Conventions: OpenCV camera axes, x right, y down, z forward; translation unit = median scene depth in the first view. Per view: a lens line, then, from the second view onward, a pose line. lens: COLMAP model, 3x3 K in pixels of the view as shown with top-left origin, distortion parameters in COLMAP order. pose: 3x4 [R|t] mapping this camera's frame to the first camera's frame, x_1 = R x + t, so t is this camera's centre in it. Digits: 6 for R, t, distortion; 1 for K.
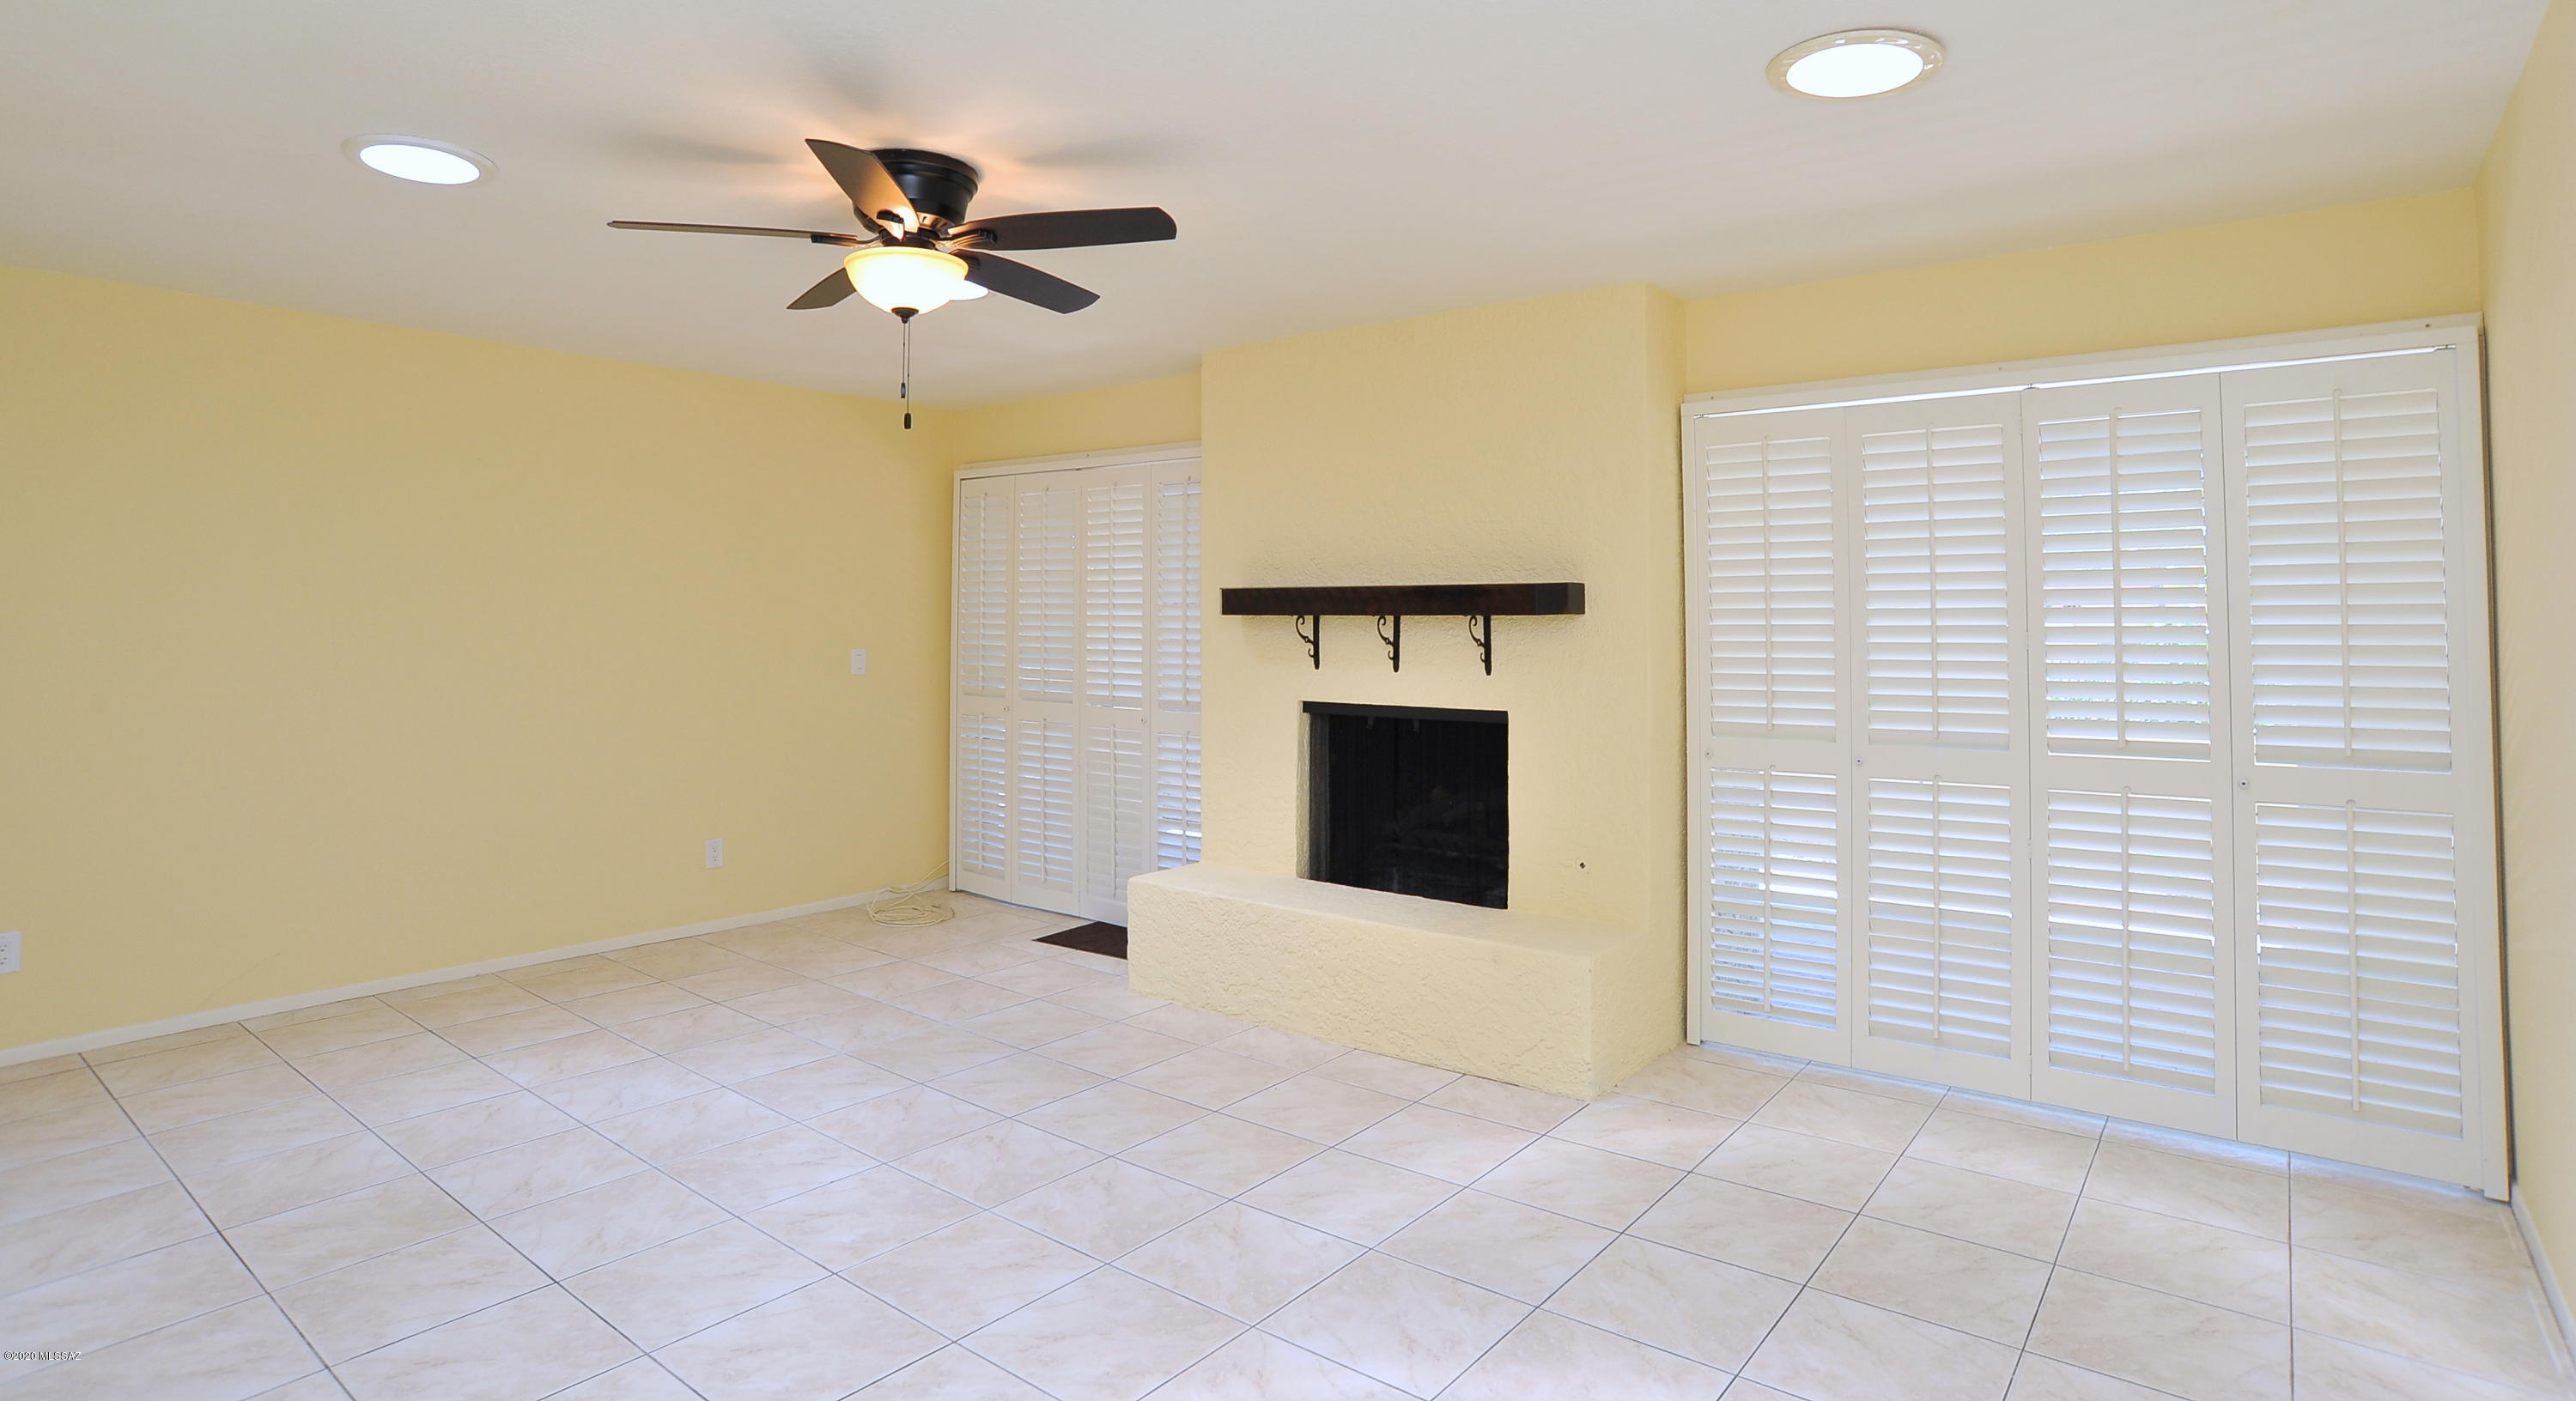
lens RADIAL K [[1305.2, 0, 1287.7], [0, 1305.2, 568.1], [0, 0, 1]] dist [-0.060947, 0.000571]
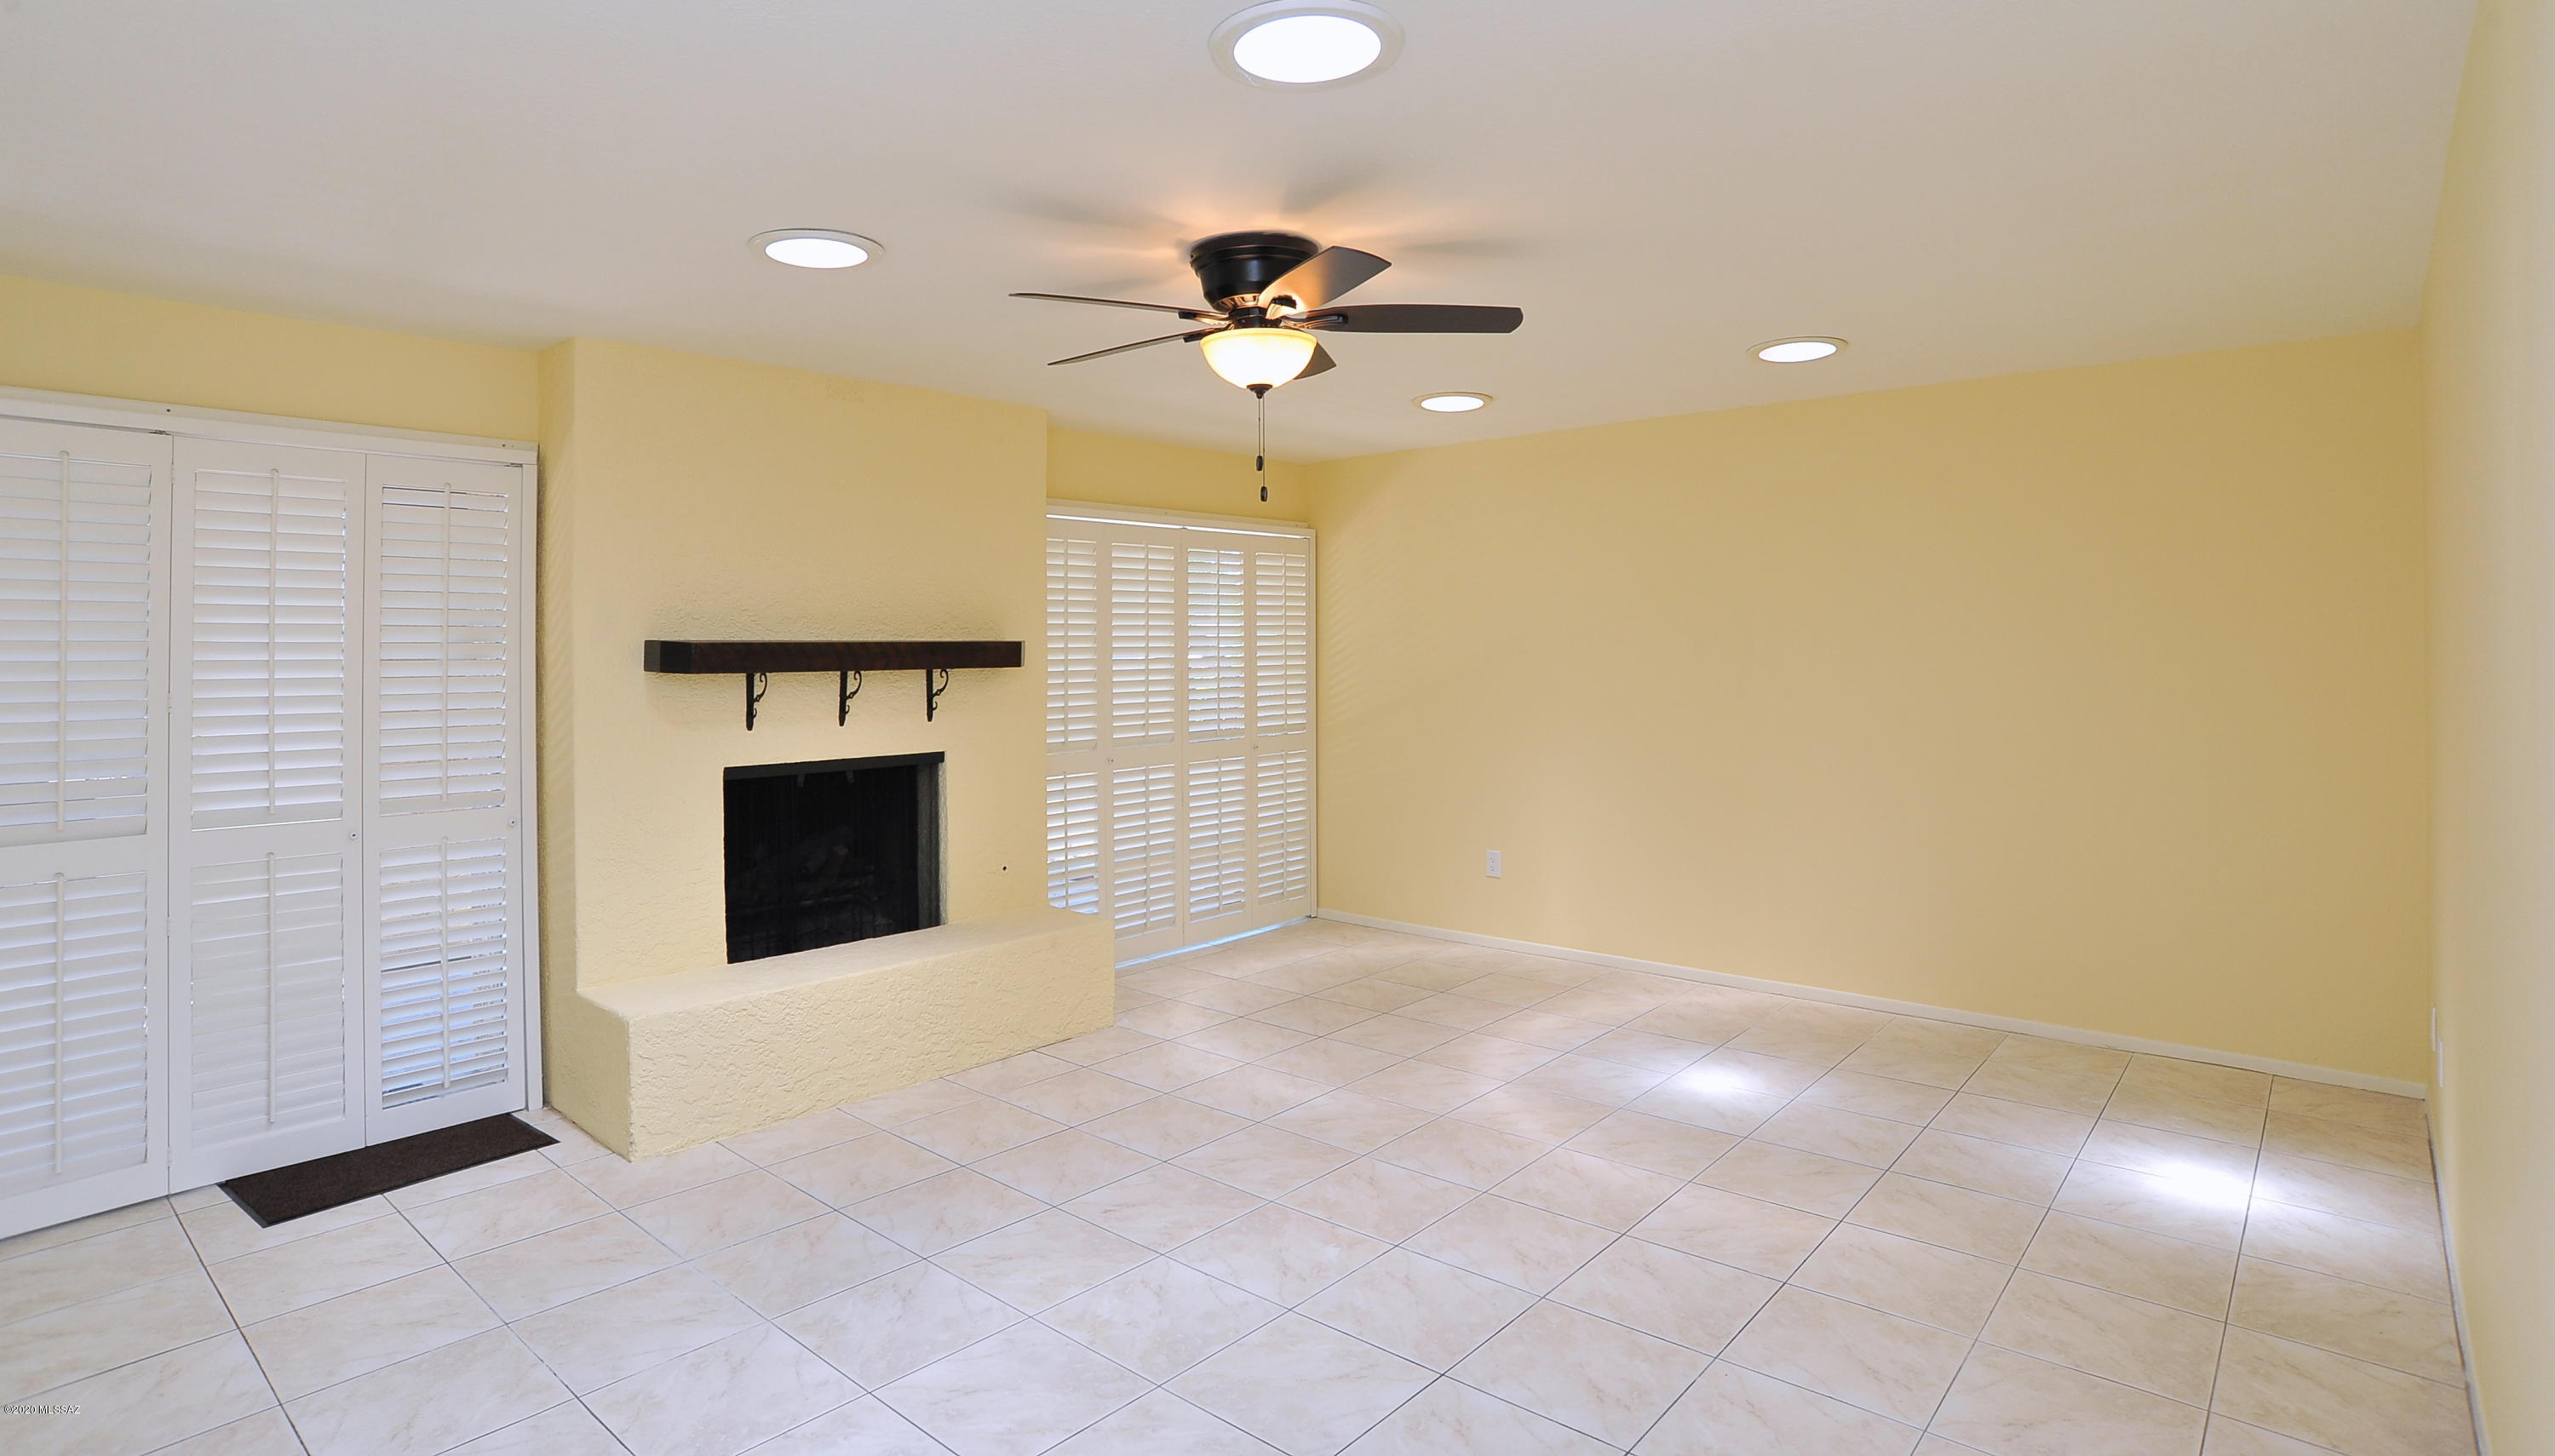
lens RADIAL K [[1269.6, 0, 1276.0], [0, 1269.6, 634.4], [0, 0, 1]] dist [-0.076586, 0.000129]
pose [[0.058881, 0.005674, 0.998249, -1.021166], [-0.030682, 0.999522, -0.003871, 0.002849], [-0.997793, -0.030400, 0.059027, 0.719977]]
